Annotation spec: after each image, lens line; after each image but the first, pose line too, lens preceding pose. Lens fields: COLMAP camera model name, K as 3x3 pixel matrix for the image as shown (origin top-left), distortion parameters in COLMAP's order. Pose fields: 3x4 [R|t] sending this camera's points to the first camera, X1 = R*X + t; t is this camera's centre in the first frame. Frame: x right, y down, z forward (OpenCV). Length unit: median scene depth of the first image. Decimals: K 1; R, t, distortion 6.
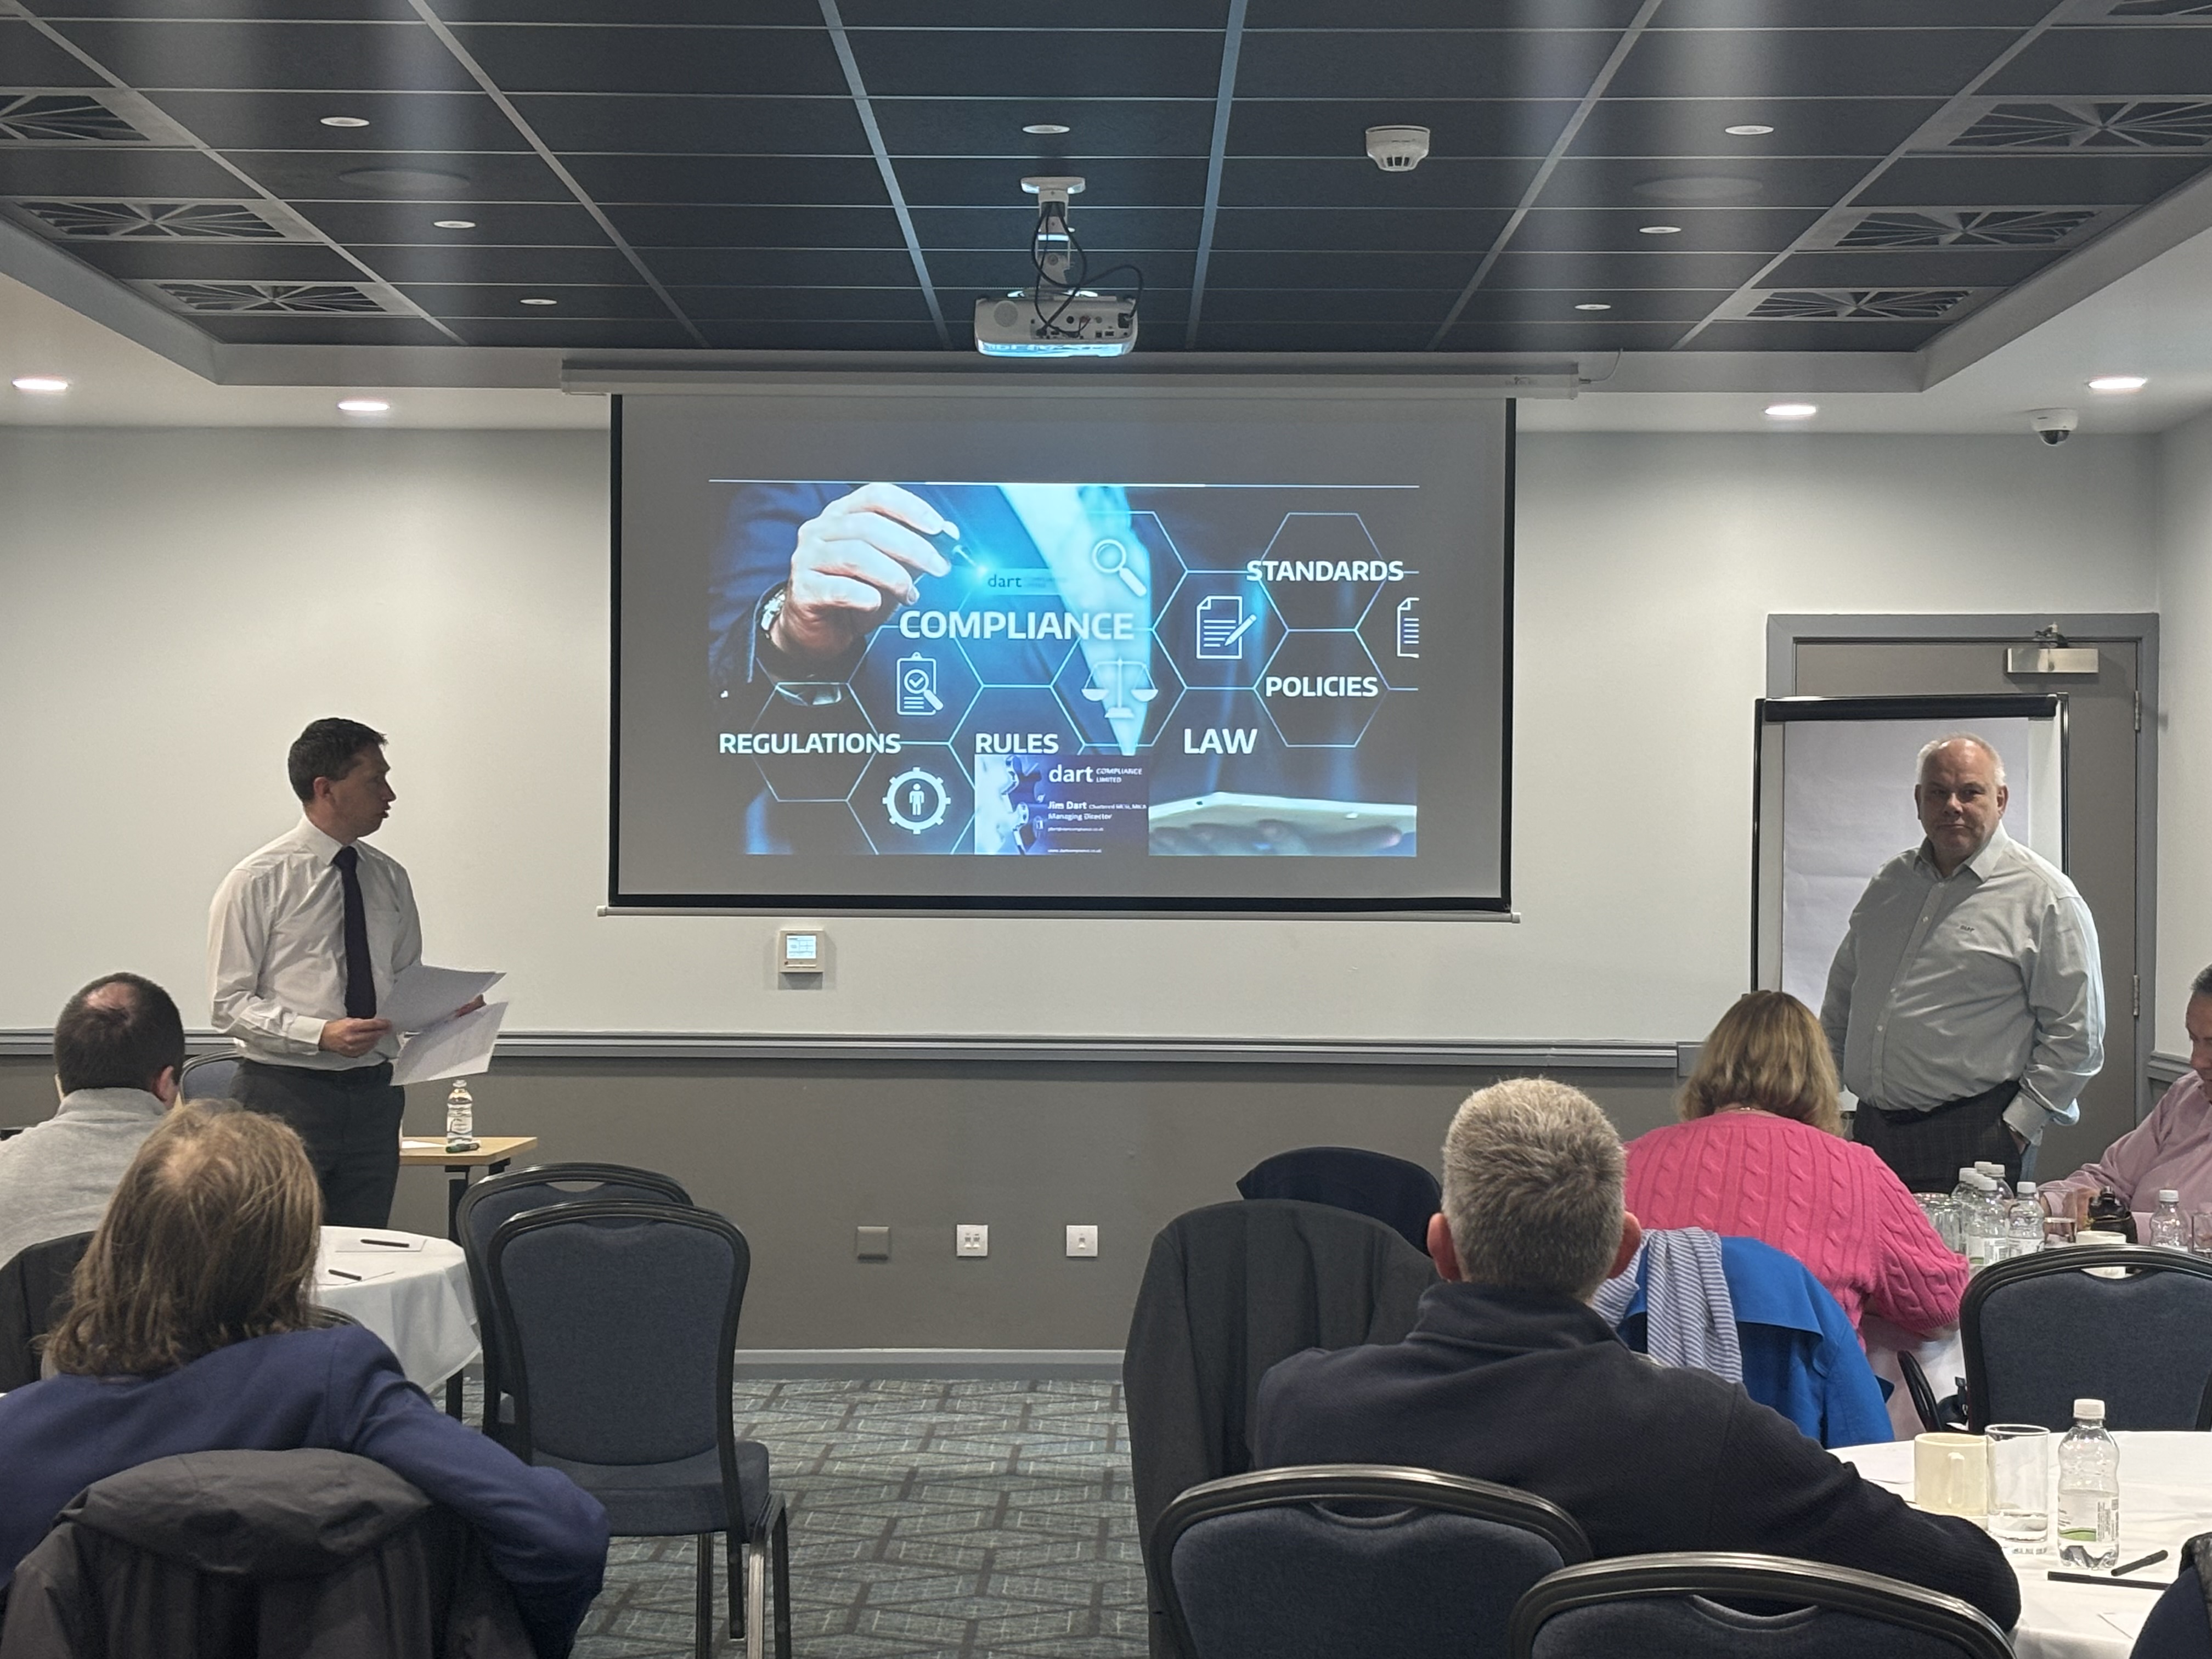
lens RADIAL K [[4211.4, 0, 1106.0], [0, 4211.4, 829.5], [0, 0, 1]] dist [0.286732, -1.342166]
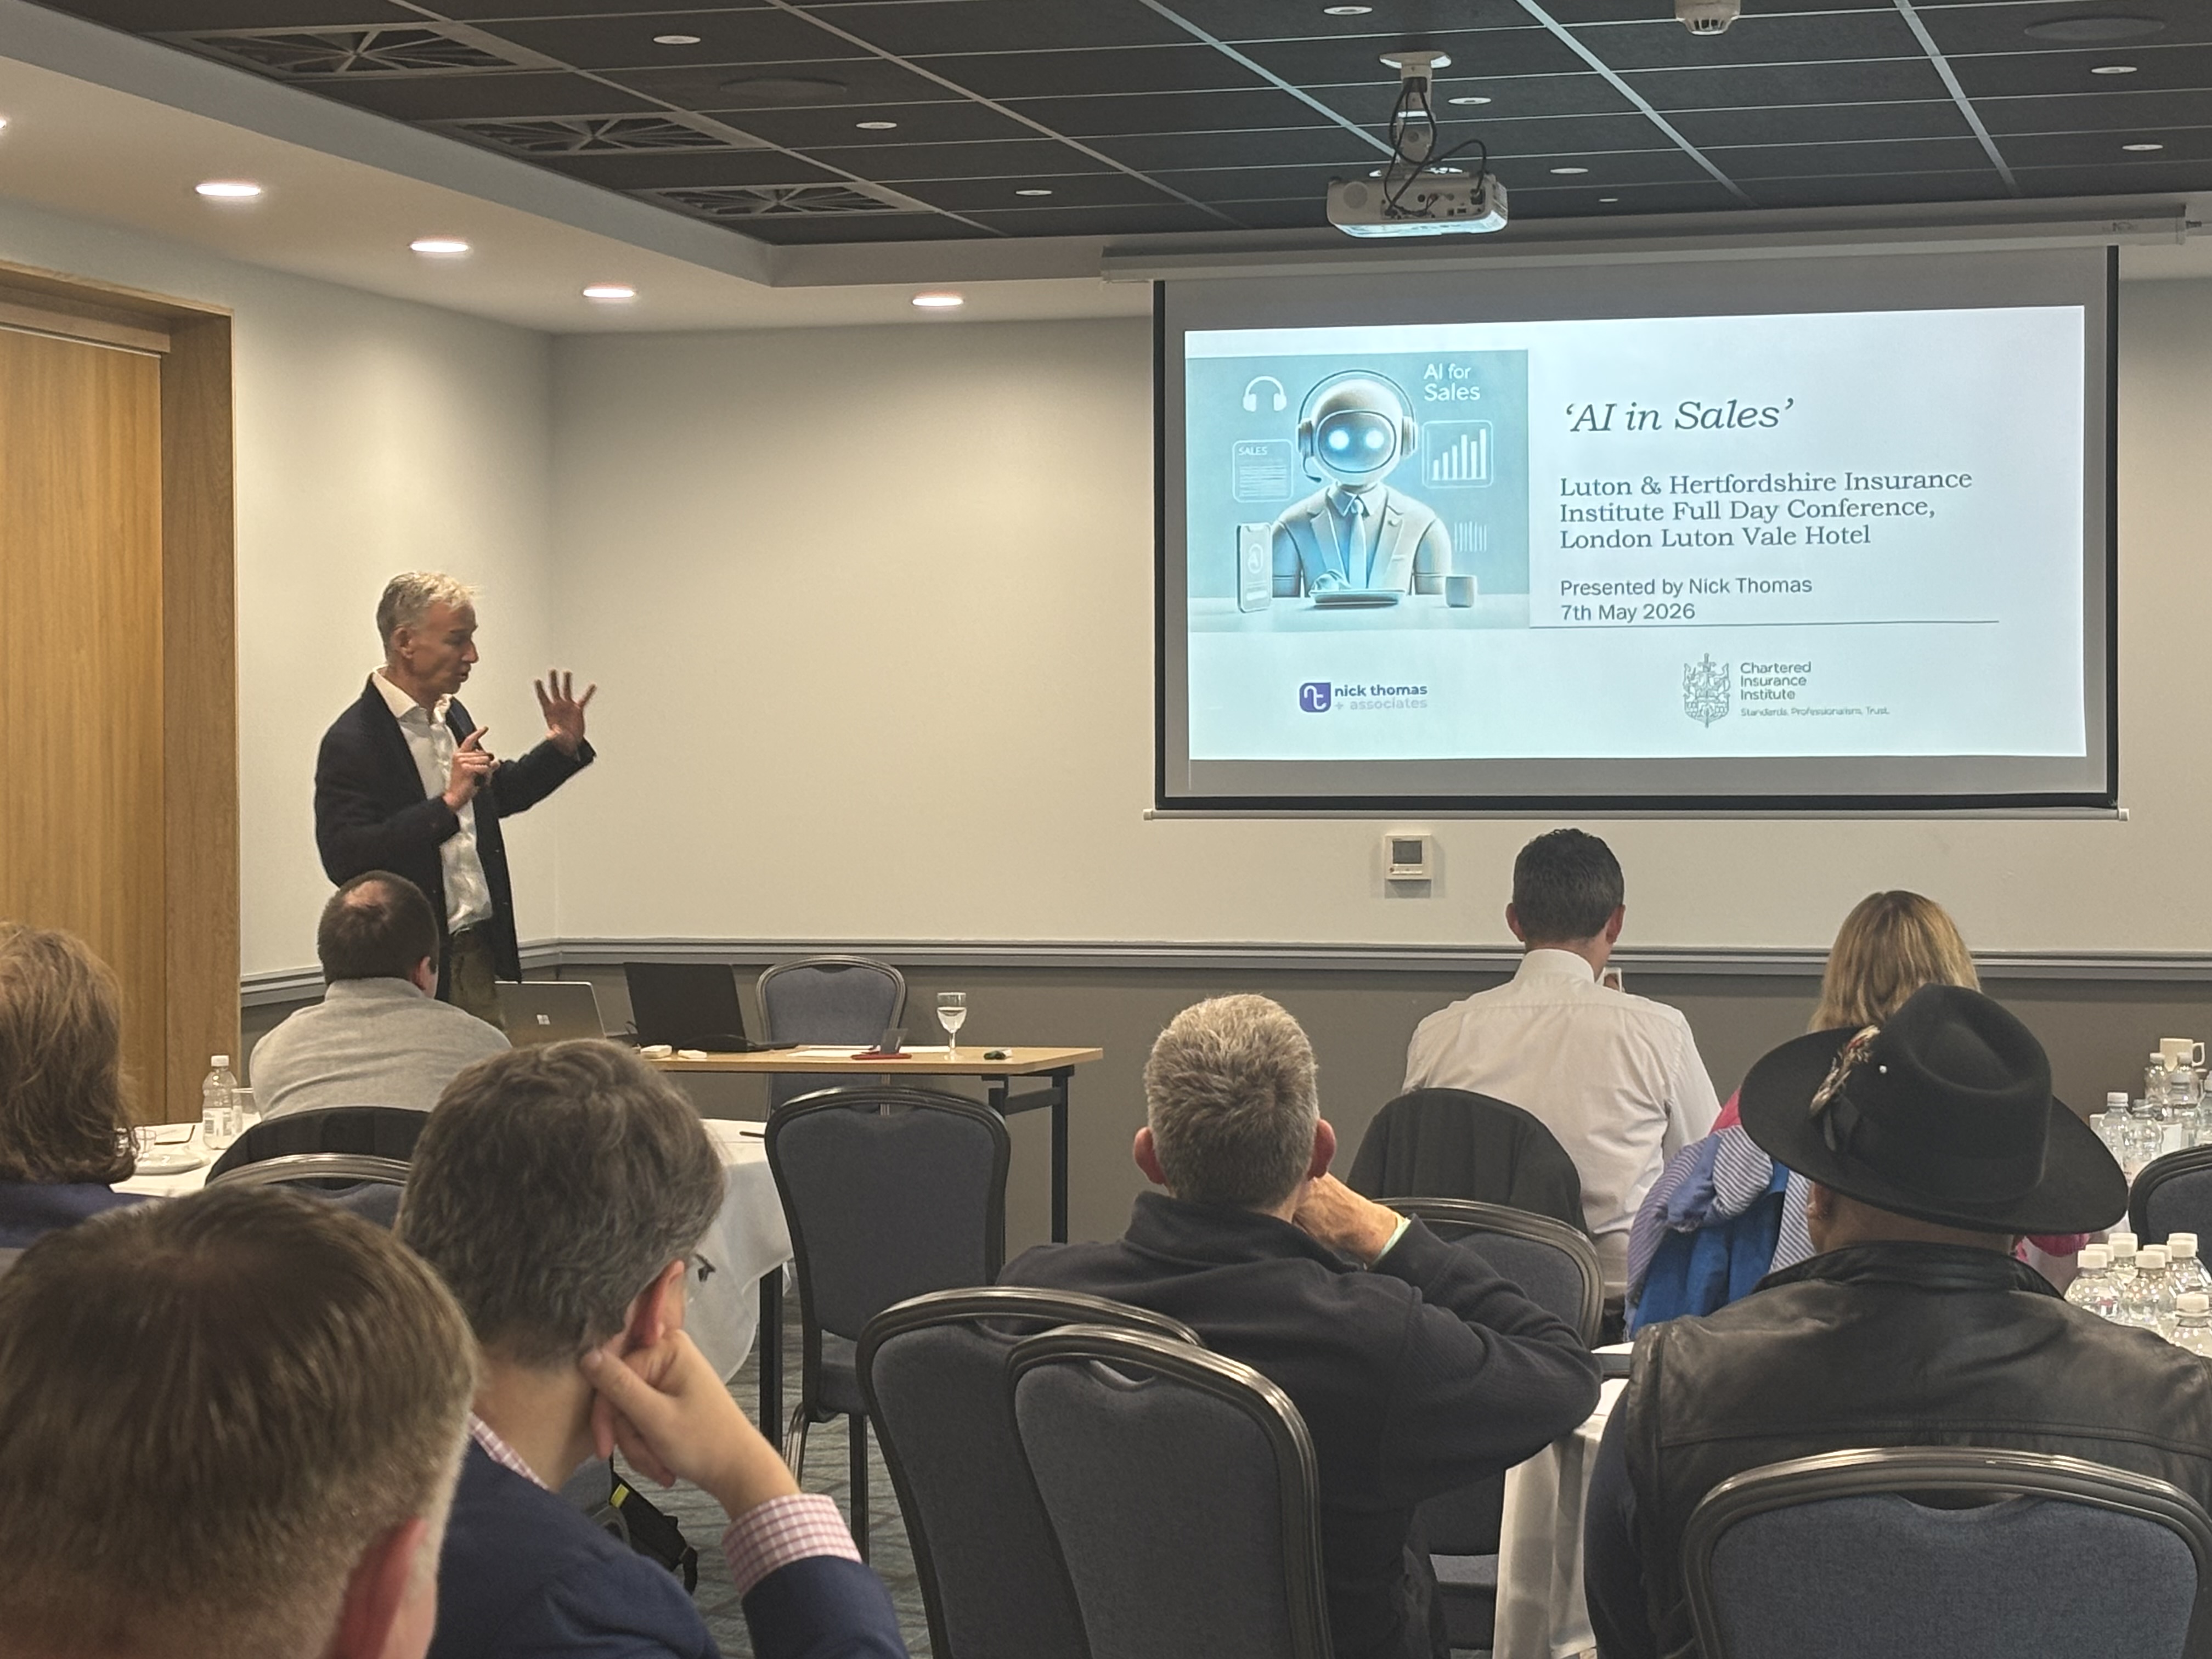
lens RADIAL K [[4838.8, 0, 1106.0], [0, 4838.8, 829.5], [0, 0, 1]] dist [0.127546, 0.338575]
pose [[0.968623, -0.007254, -0.248429, 0.162661], [0.011820, 0.999787, 0.016890, 0.004230], [0.248253, -0.019297, 0.968503, -0.085634]]
